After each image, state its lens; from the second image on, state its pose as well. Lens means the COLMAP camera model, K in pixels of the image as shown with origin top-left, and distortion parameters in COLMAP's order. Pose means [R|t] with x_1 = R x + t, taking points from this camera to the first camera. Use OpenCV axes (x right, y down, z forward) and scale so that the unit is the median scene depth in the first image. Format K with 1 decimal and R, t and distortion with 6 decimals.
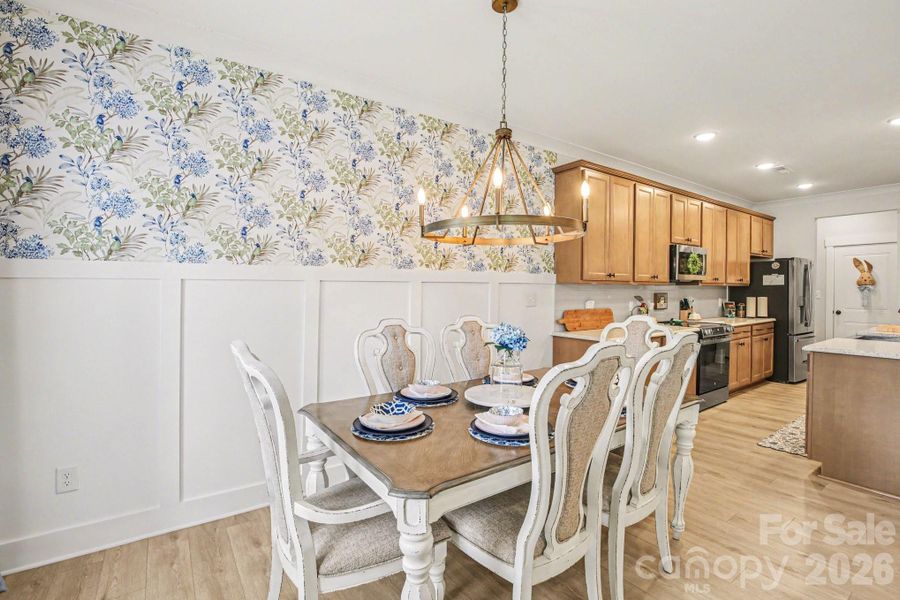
lens RADIAL K [[421.1, 0, 447.8], [0, 421.1, 301.6], [0, 0, 1]] dist [-0.026582, 0.001260]
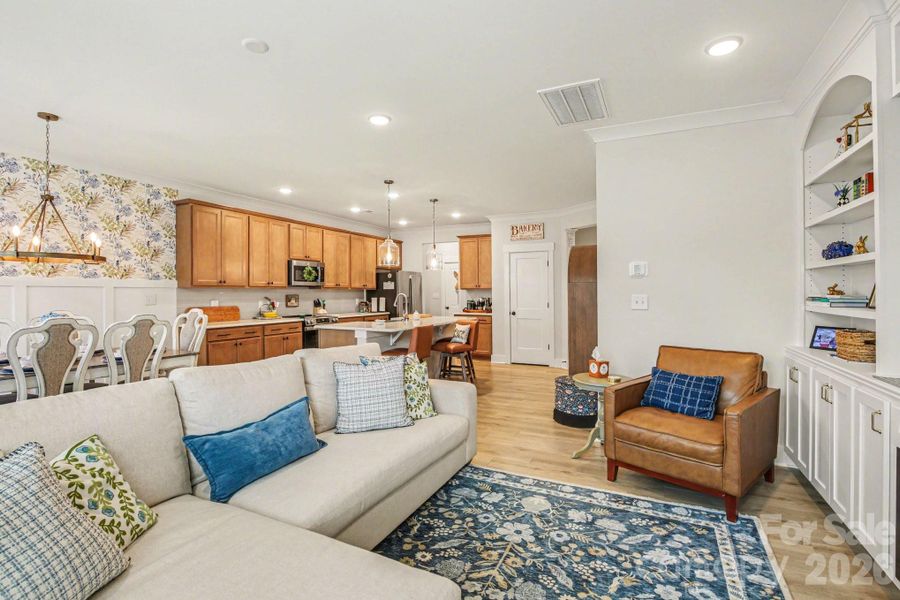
lens RADIAL K [[421.1, 0, 432.8], [0, 421.1, 293.3], [0, 0, 1]] dist [-0.026582, 0.001260]
pose [[0.891748, 0.001498, 0.452530, 0.284015], [0.009219, 0.999727, -0.021477, 0.007666], [-0.452439, 0.023324, 0.891490, -0.400812]]
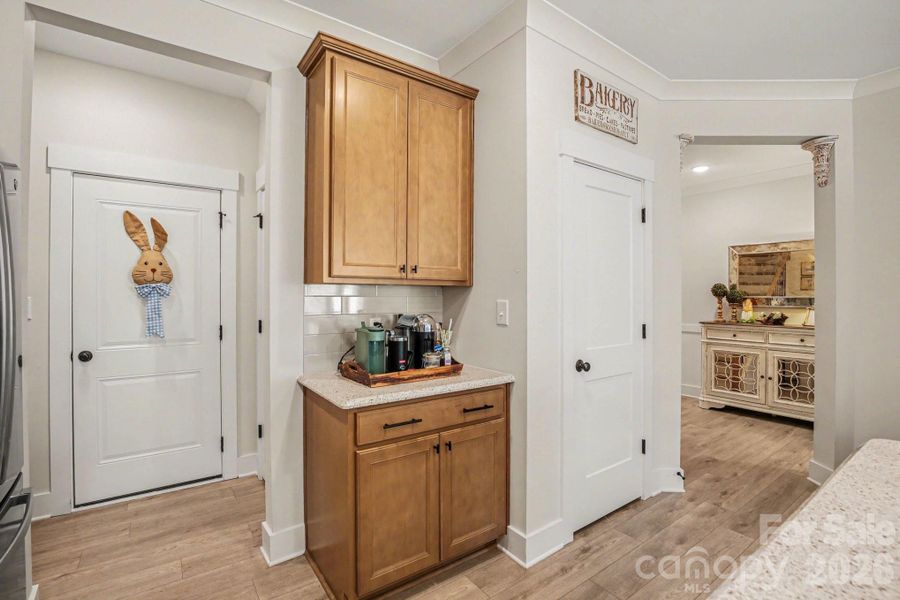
lens RADIAL K [[421.1, 0, 449.1], [0, 421.1, 293.6], [0, 0, 1]] dist [-0.026582, 0.001260]
pose [[0.001947, 0.002437, 0.999995, 0.737467], [0.021910, 0.999757, -0.002479, -0.026013], [-0.999758, 0.021915, 0.001893, 0.852256]]
